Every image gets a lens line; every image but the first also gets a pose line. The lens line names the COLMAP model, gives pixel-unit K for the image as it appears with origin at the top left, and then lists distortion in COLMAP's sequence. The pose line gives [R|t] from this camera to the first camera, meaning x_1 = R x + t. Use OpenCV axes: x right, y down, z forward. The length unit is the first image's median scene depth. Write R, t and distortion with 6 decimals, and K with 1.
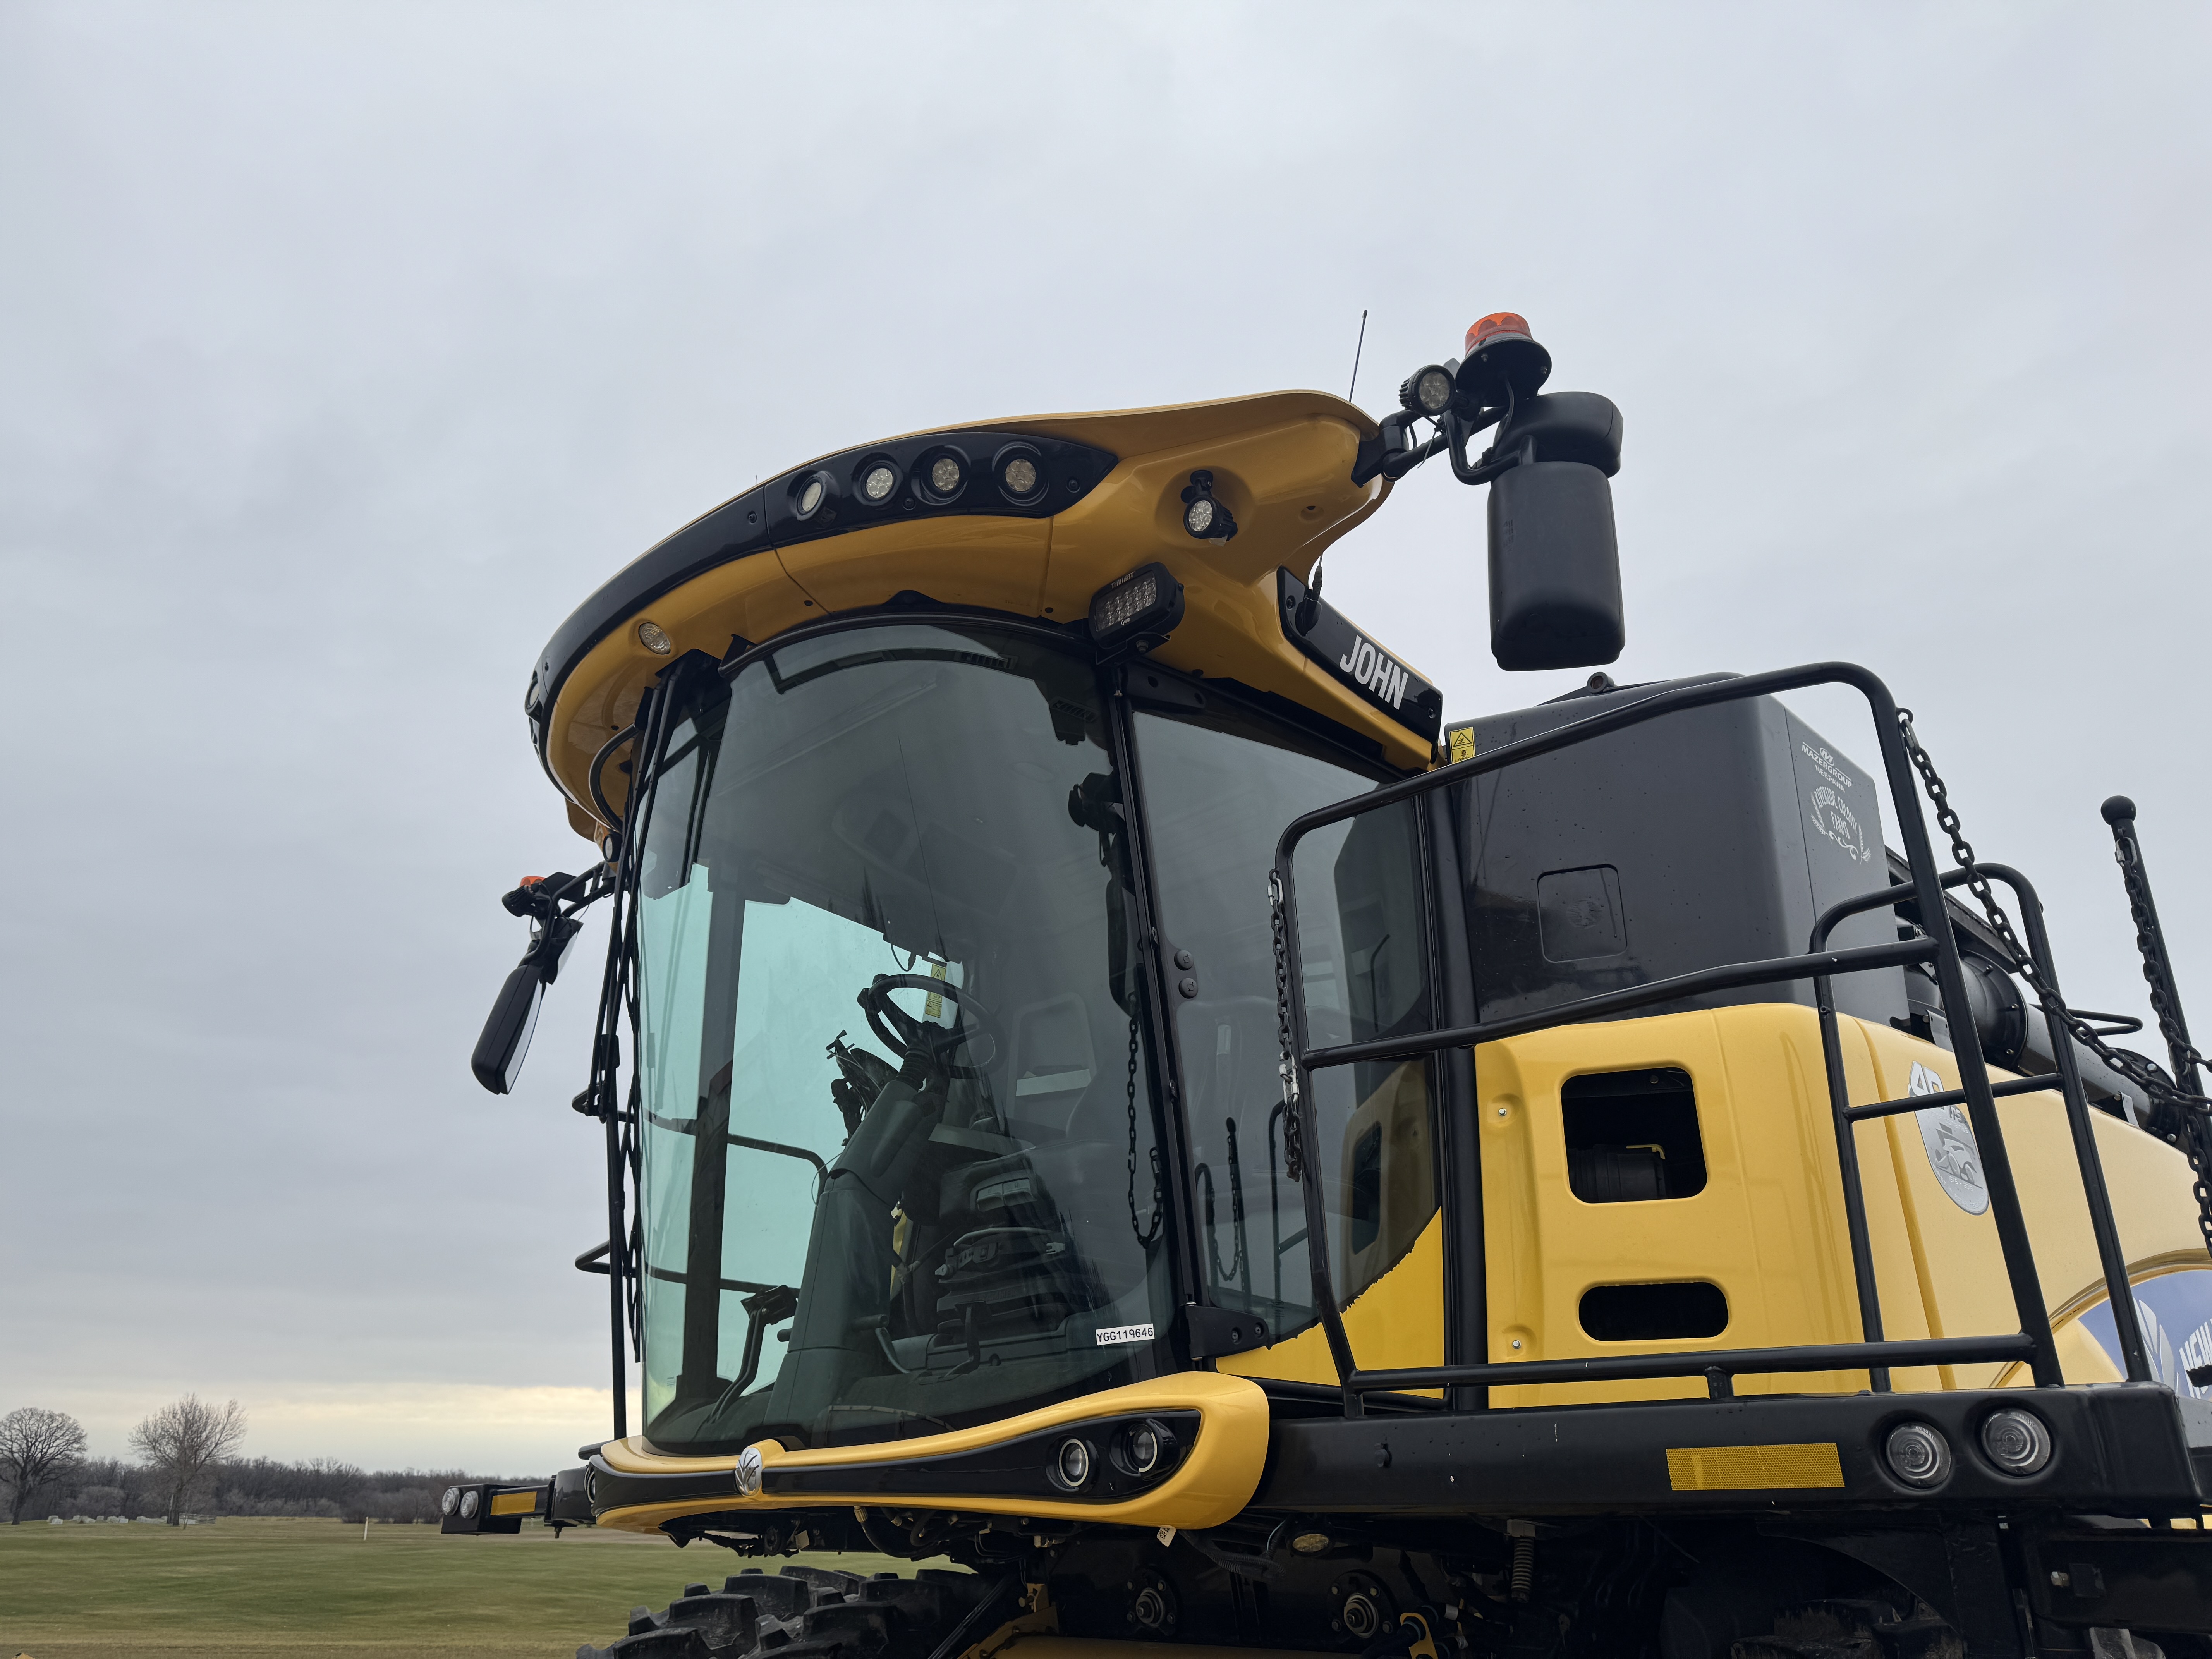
lens RADIAL K [[1533.2, 0, 1106.0], [0, 1533.2, 829.5], [0, 0, 1]] dist [0.069575, -0.073792]
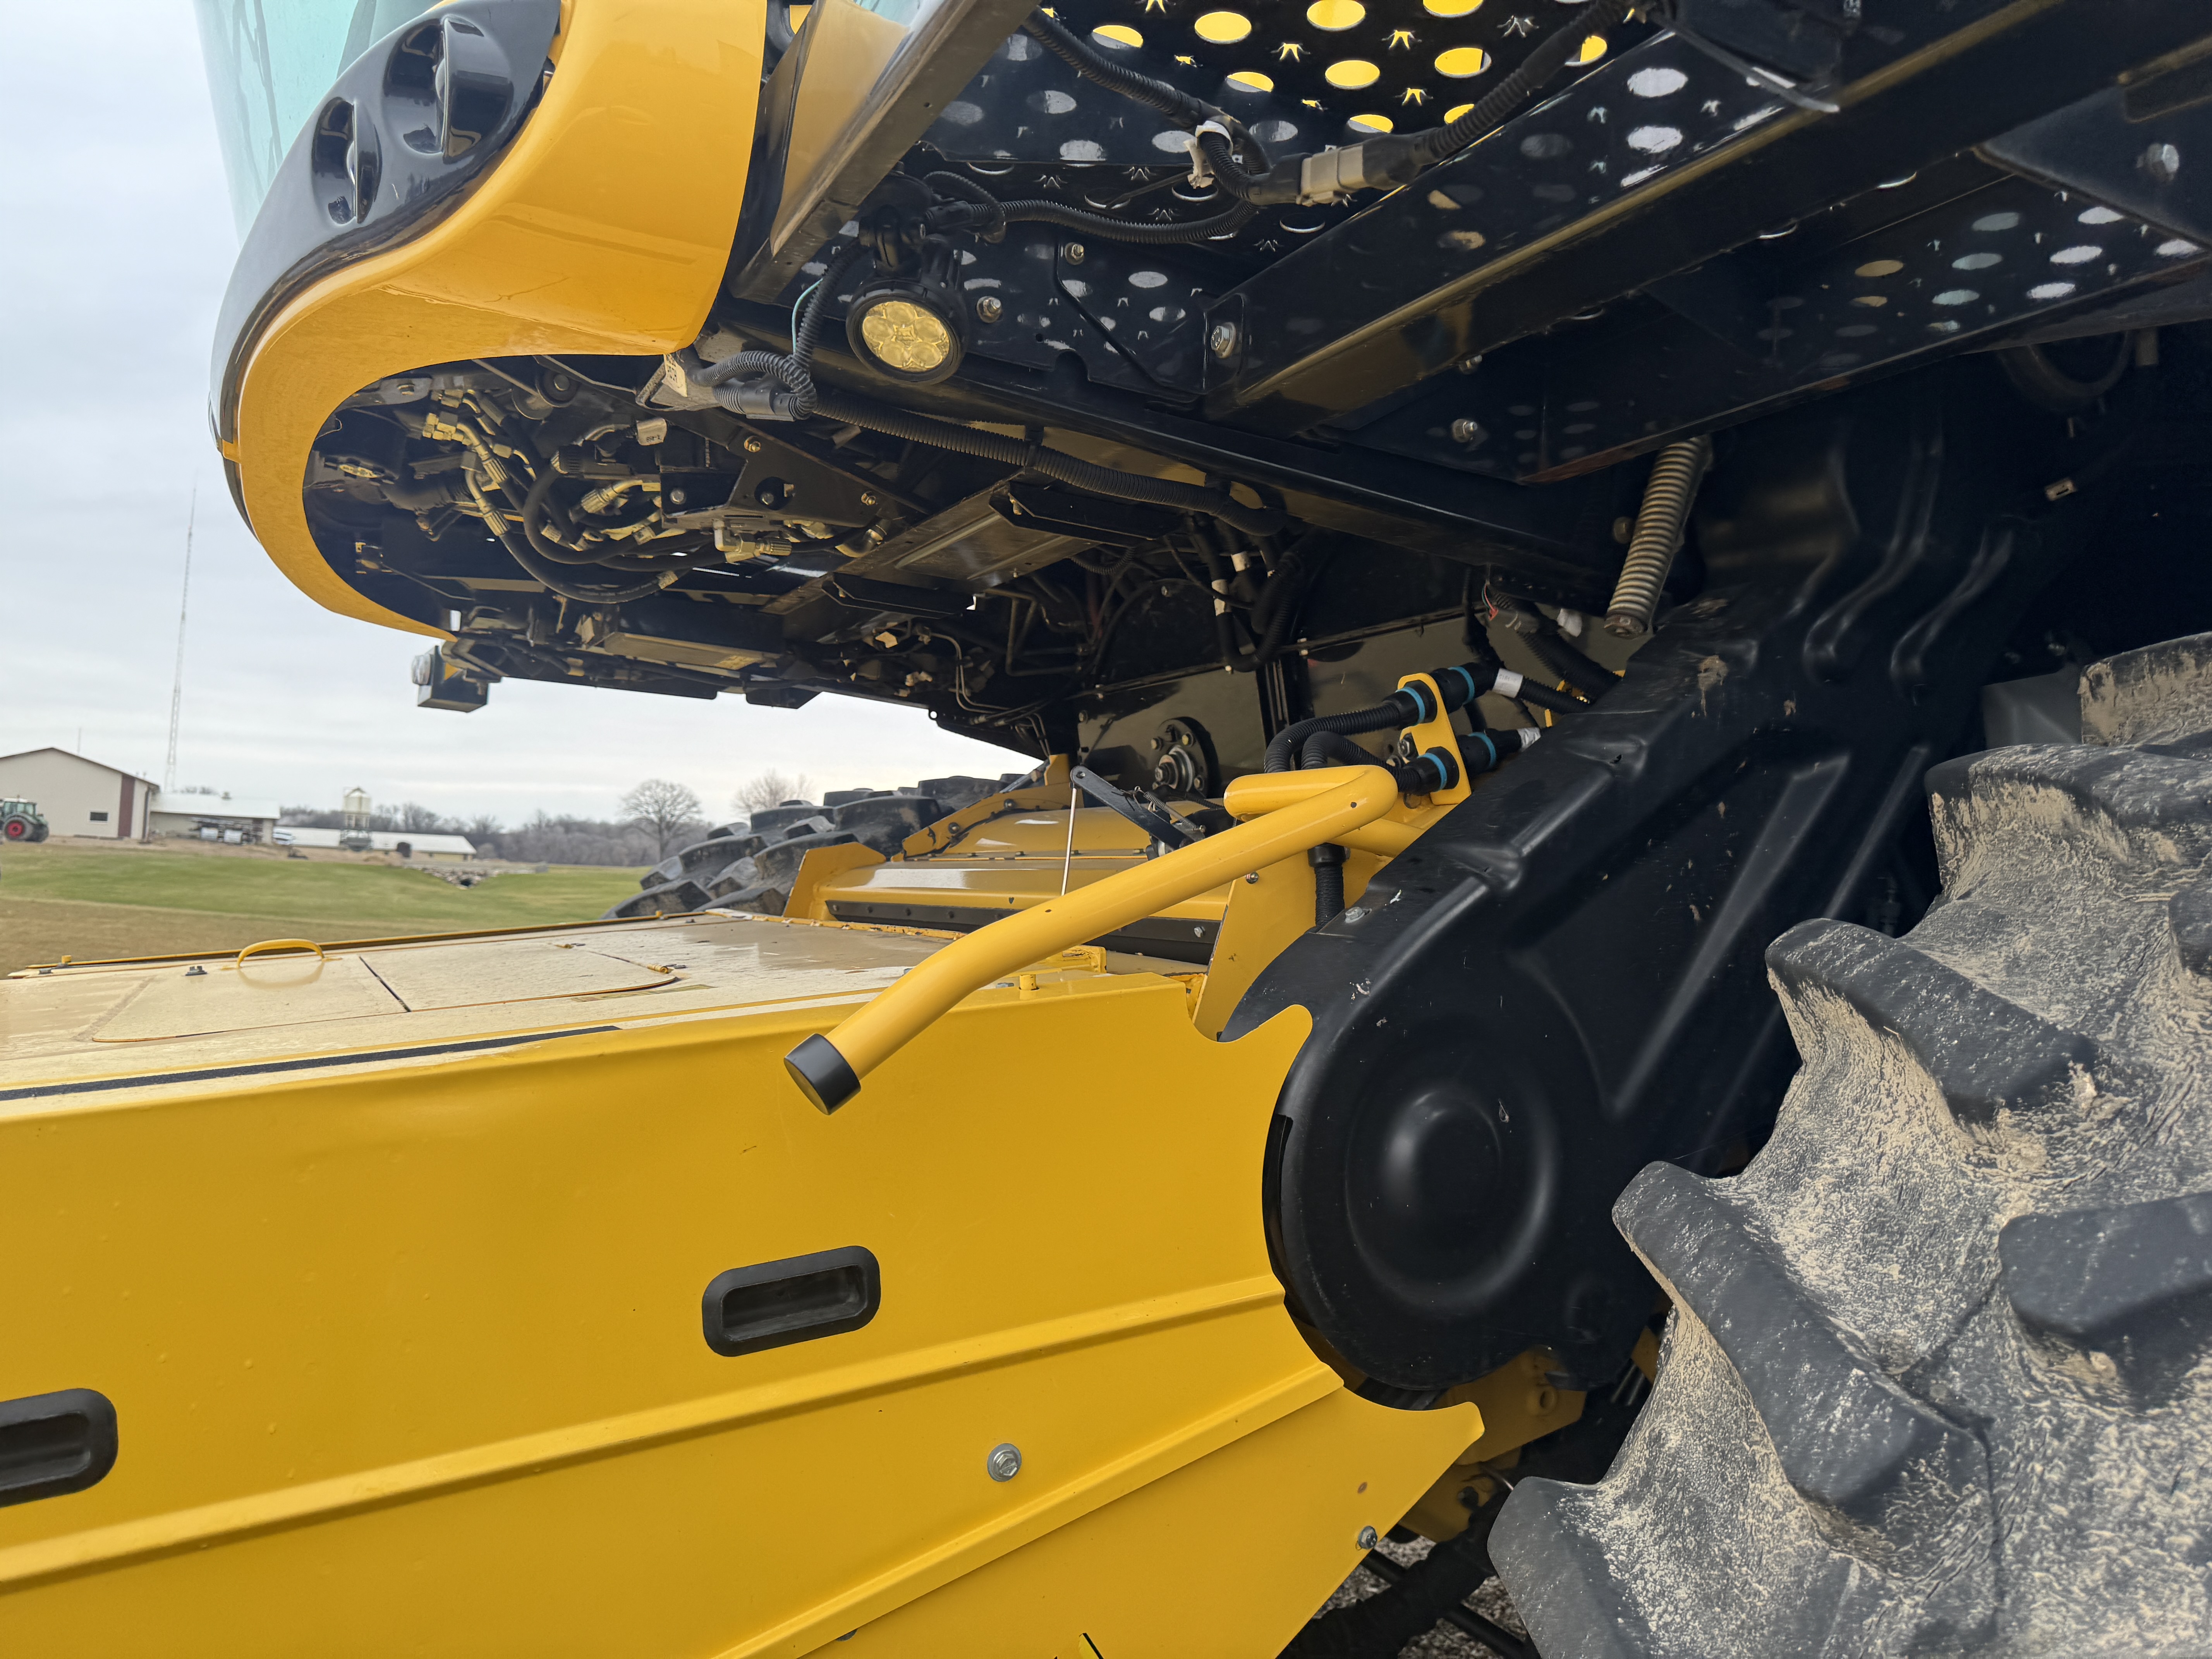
lens RADIAL K [[1522.6, 0, 1106.0], [0, 1522.6, 829.5], [0, 0, 1]] dist [0.203296, -0.408867]
pose [[0.955391, 0.017556, -0.294822, 0.241729], [0.093231, 0.929265, 0.357457, 0.344300], [0.280243, -0.368998, 0.886174, 0.471814]]
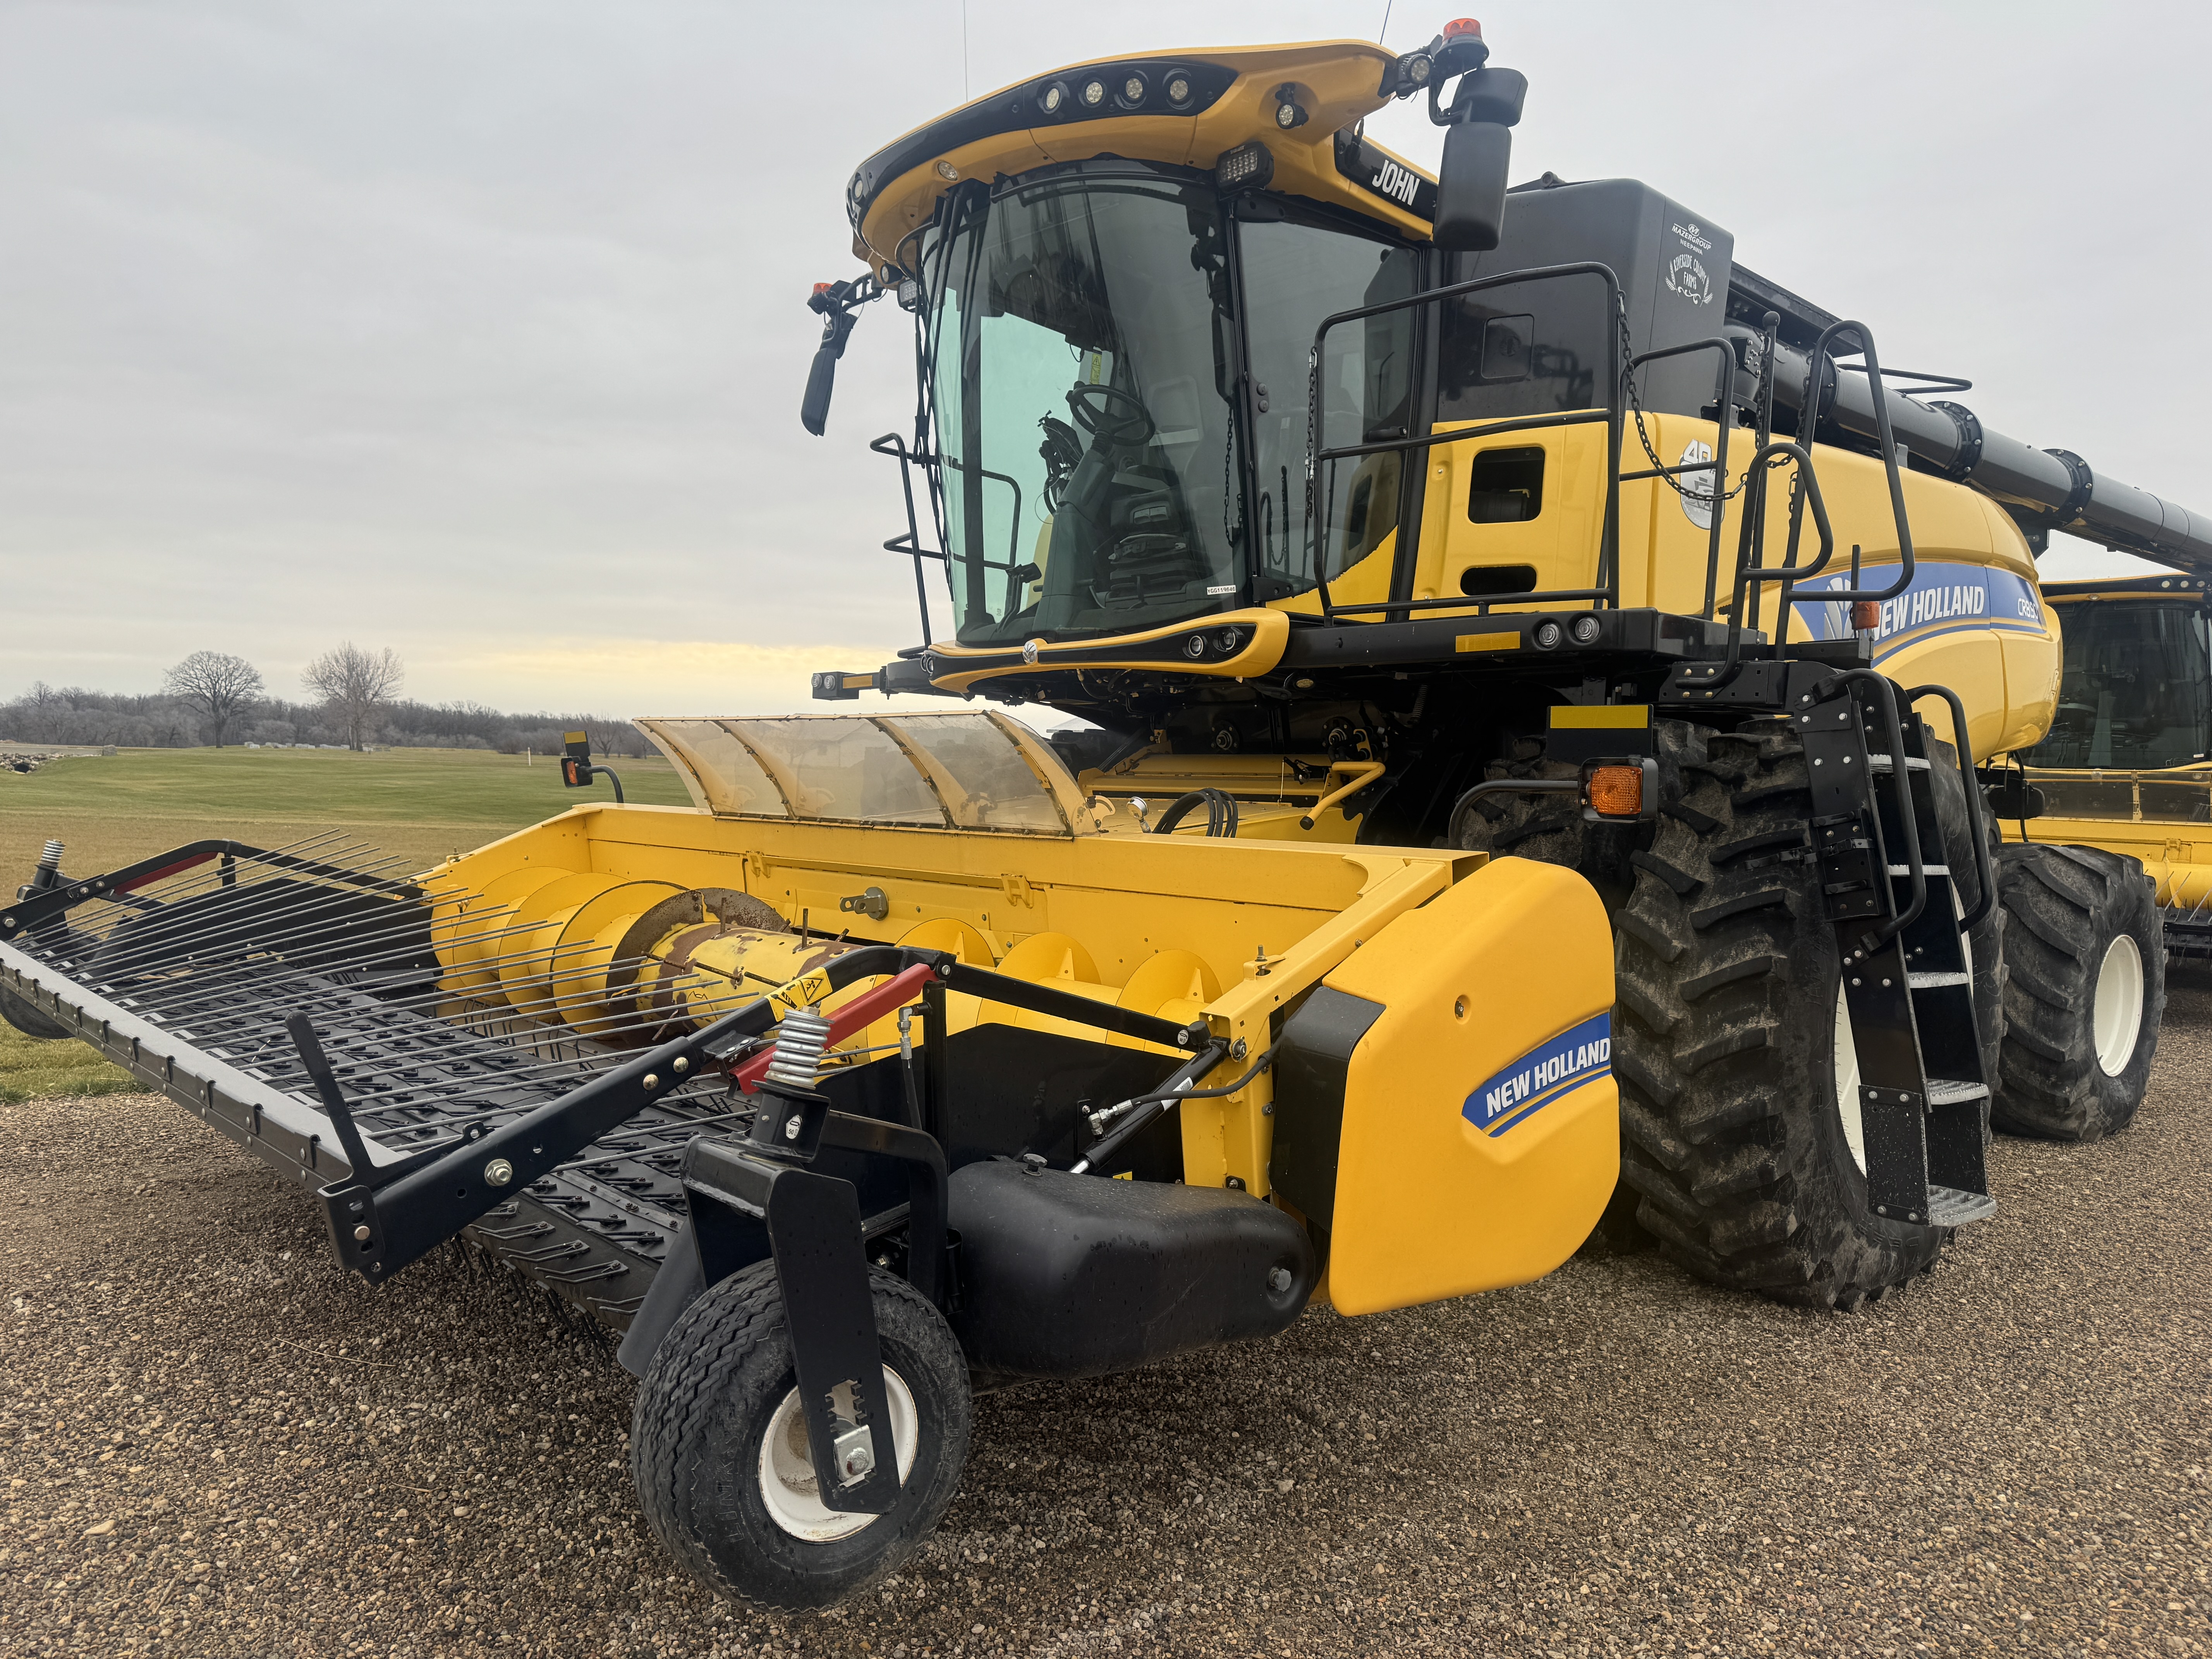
lens RADIAL K [[1522.6, 0, 1106.0], [0, 1522.6, 829.5], [0, 0, 1]] dist [0.203296, -0.408867]
pose [[0.998718, 0.026336, -0.043229, -0.036025], [-0.004637, 0.898001, 0.439969, -0.226377], [0.050406, -0.439205, 0.896972, -0.783351]]
